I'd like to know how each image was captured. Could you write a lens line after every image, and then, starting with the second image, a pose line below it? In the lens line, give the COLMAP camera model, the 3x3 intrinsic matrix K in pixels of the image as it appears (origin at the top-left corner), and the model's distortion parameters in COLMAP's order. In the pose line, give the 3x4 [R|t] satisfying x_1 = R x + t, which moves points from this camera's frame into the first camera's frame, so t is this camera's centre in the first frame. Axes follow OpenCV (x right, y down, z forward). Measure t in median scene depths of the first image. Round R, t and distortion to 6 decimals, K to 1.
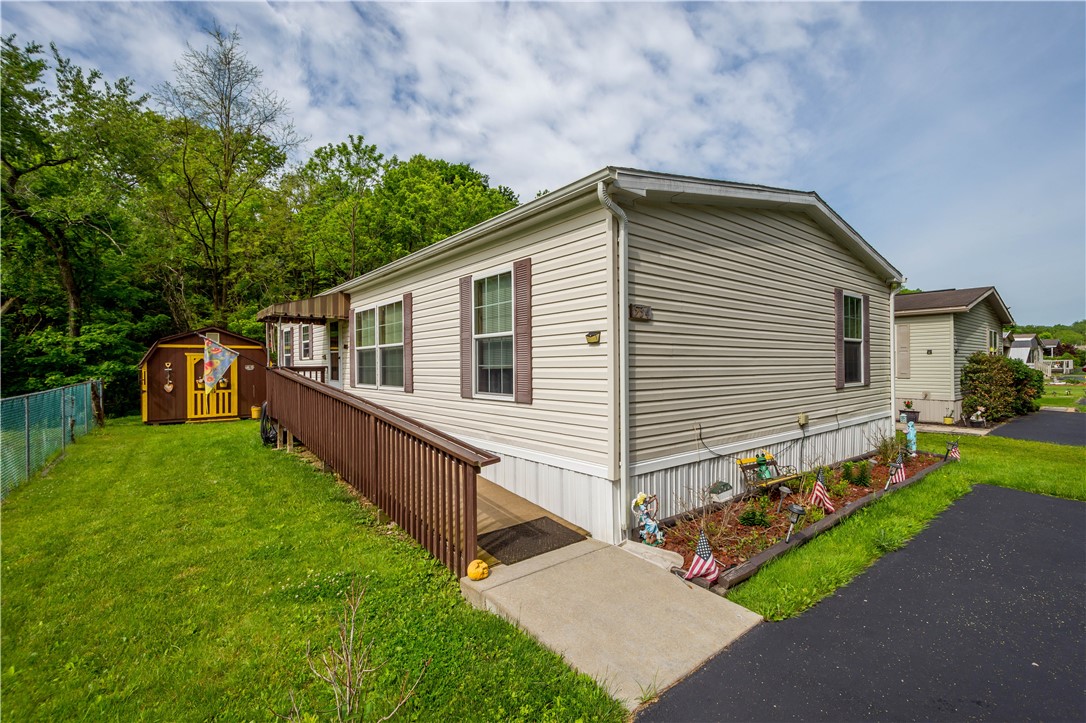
lens RADIAL K [[474.3, 0, 545.8], [0, 474.3, 362.2], [0, 0, 1]] dist [0.004338, 0.000038]
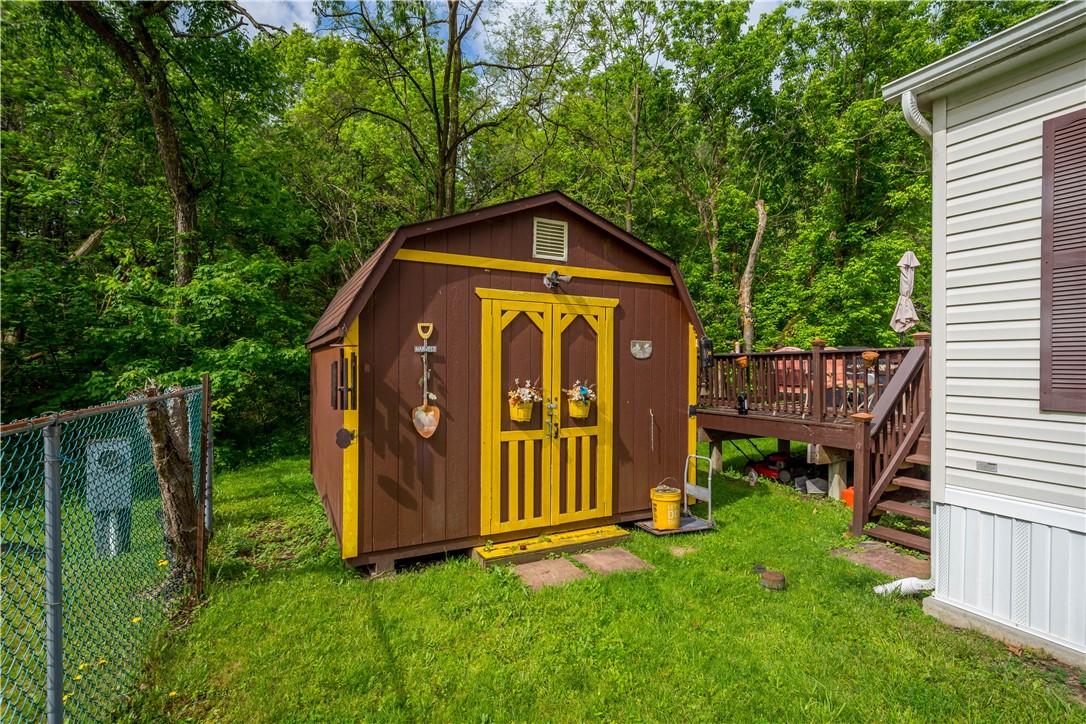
lens RADIAL K [[509.9, 0, 537.7], [0, 509.9, 366.2], [0, 0, 1]] dist [0.018165, 0.000074]
pose [[0.971570, 0.011310, -0.236480, -0.646453], [-0.009983, 0.999927, 0.006809, 0.021493], [0.236540, -0.004254, 0.971612, 0.721515]]
